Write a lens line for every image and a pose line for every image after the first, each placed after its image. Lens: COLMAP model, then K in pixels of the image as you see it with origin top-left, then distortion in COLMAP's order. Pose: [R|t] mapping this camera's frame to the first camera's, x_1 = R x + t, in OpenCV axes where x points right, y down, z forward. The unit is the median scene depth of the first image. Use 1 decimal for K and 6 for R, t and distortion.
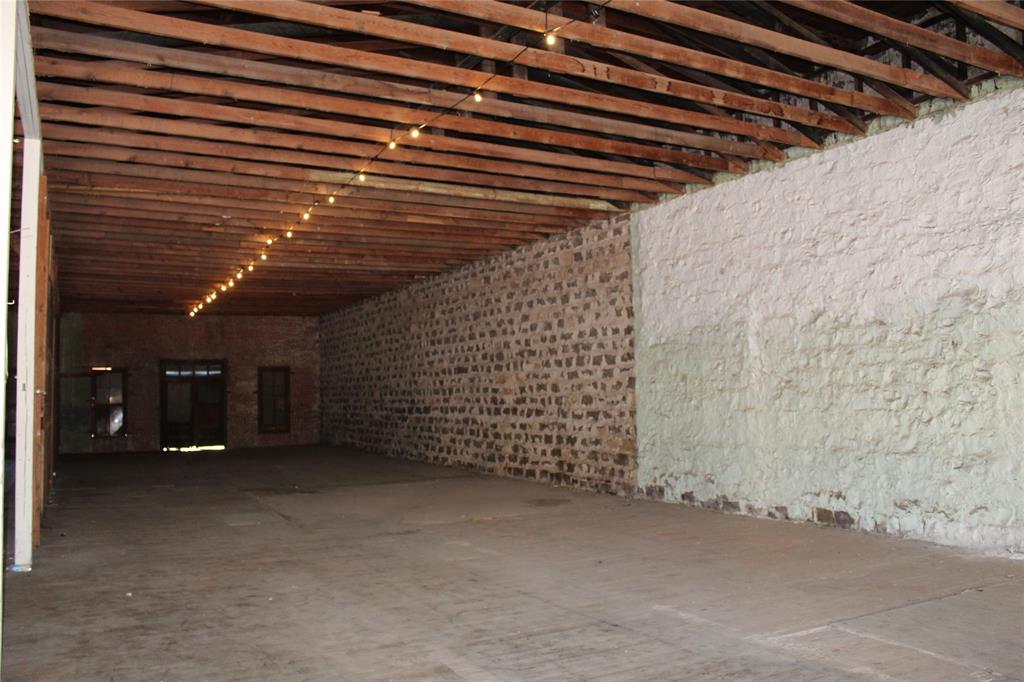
lens RADIAL K [[840.0, 0, 514.4], [0, 840.0, 336.3], [0, 0, 1]] dist [-0.157070, 0.121092]
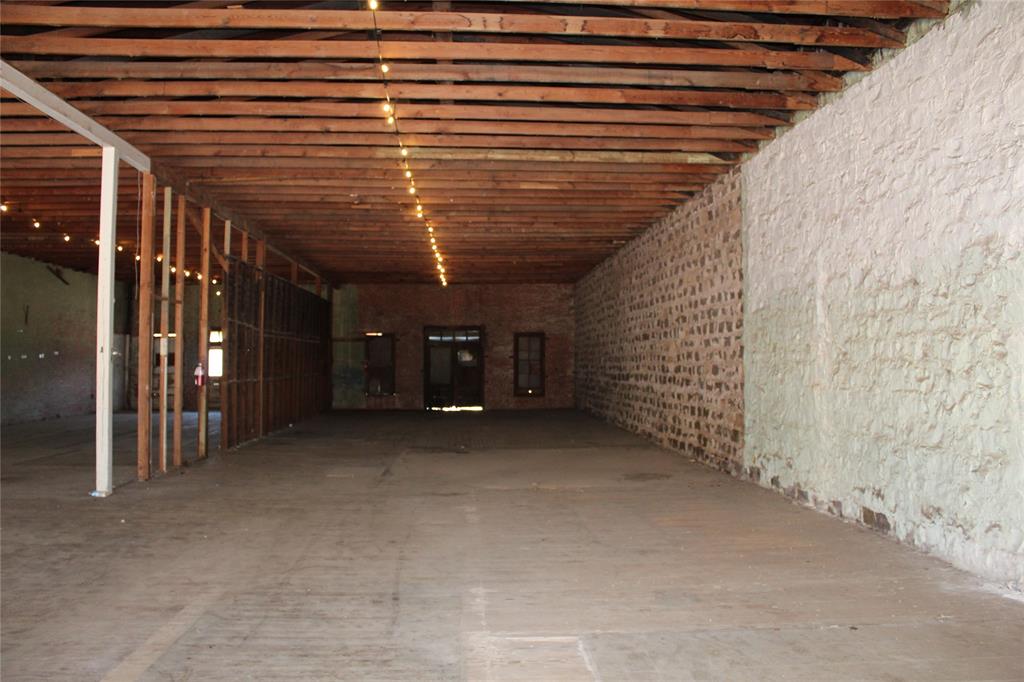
lens RADIAL K [[840.0, 0, 511.8], [0, 840.0, 337.5], [0, 0, 1]] dist [-0.157070, 0.121092]
pose [[0.906310, 0.007319, -0.422550, 0.392019], [0.010632, 0.999139, 0.040109, 0.001168], [0.422479, -0.040844, 0.905452, 0.107118]]
